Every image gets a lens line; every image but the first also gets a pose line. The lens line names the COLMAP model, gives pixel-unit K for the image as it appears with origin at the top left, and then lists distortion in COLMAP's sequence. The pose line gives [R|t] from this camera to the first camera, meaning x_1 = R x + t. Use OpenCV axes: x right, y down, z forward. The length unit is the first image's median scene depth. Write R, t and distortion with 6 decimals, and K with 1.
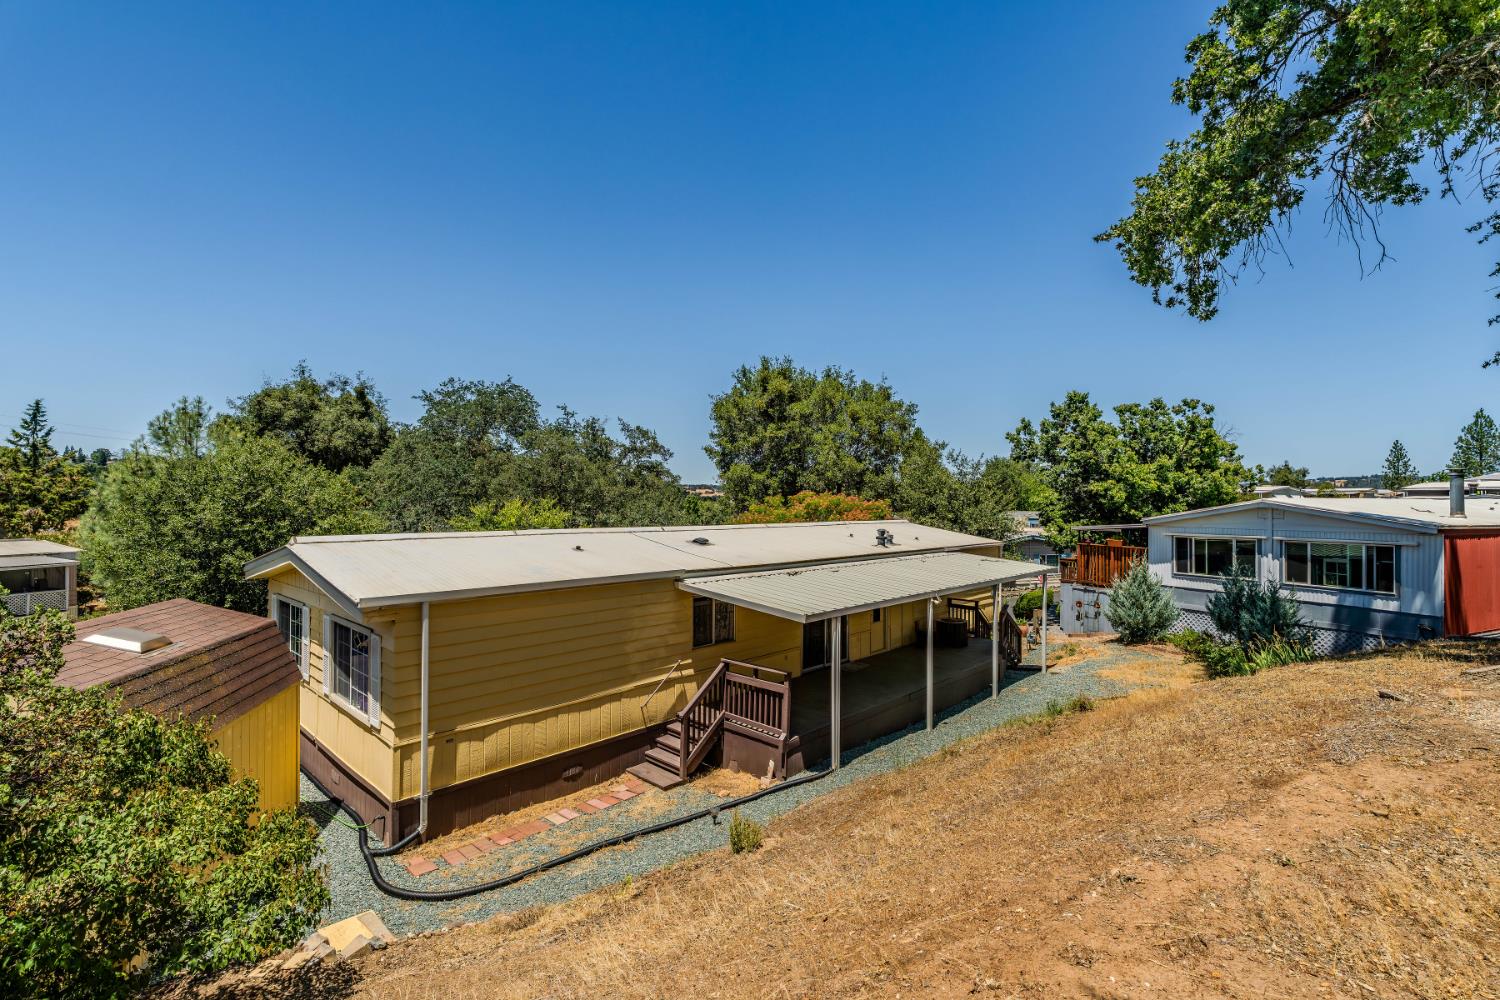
lens RADIAL K [[676.5, 0, 755.1], [0, 676.5, 493.6], [0, 0, 1]] dist [-0.004261, 0.002226]
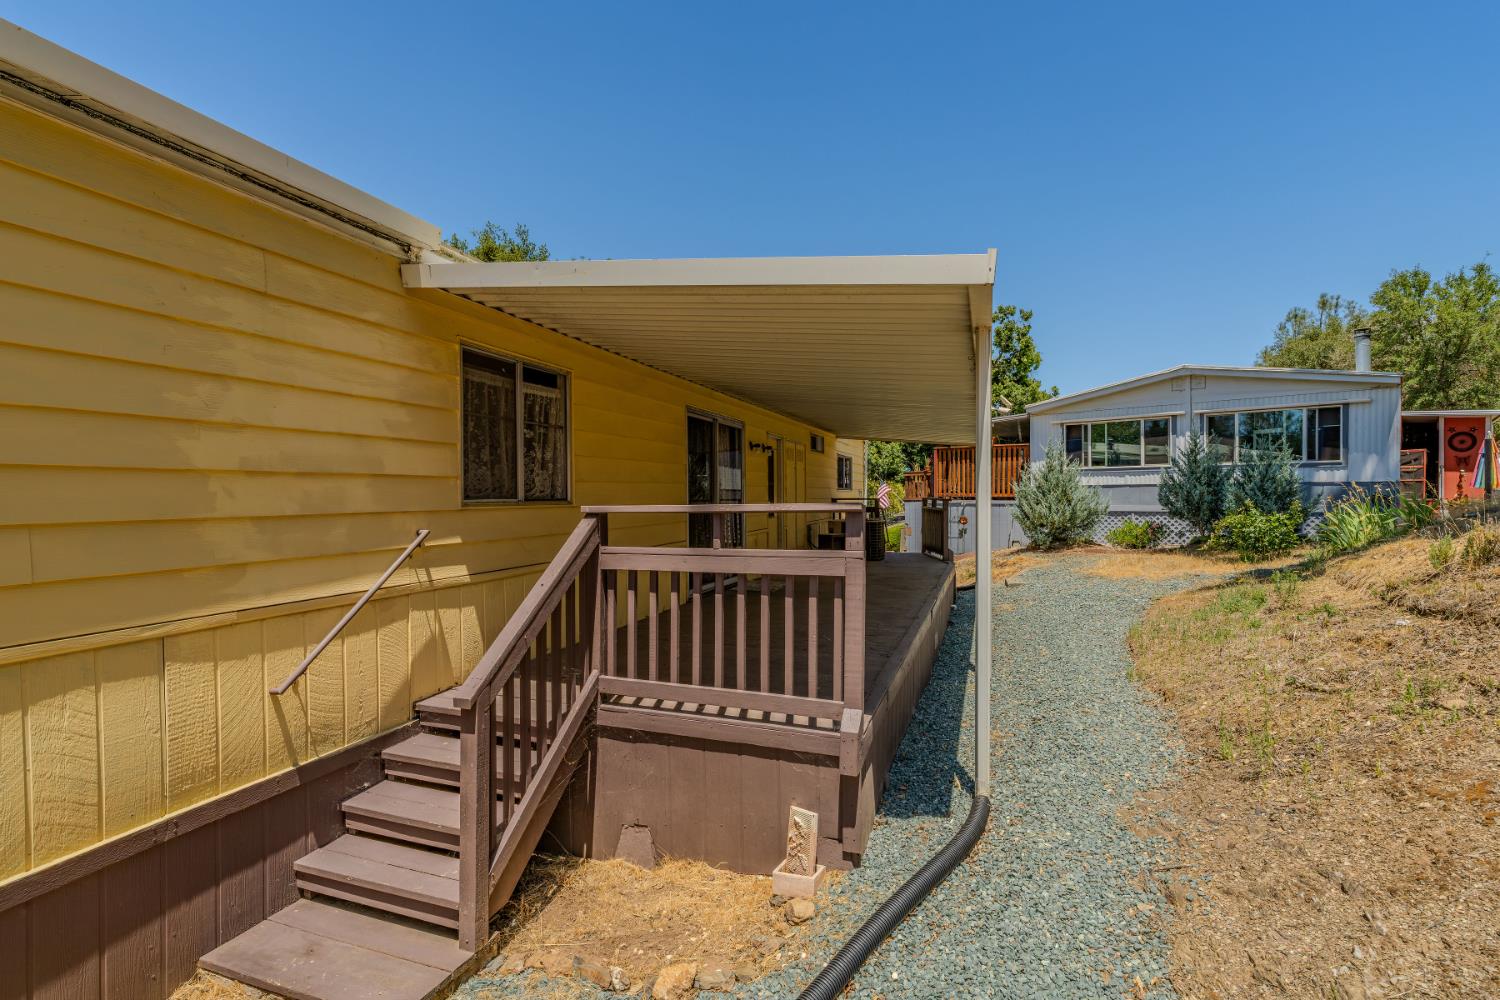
lens RADIAL K [[676.5, 0, 749.7], [0, 676.5, 512.7], [0, 0, 1]] dist [-0.004261, 0.002226]
pose [[0.907954, -0.013973, 0.418836, -0.110043], [0.000901, 0.999507, 0.031390, 0.238332], [-0.419068, -0.028123, 0.907519, 0.691988]]
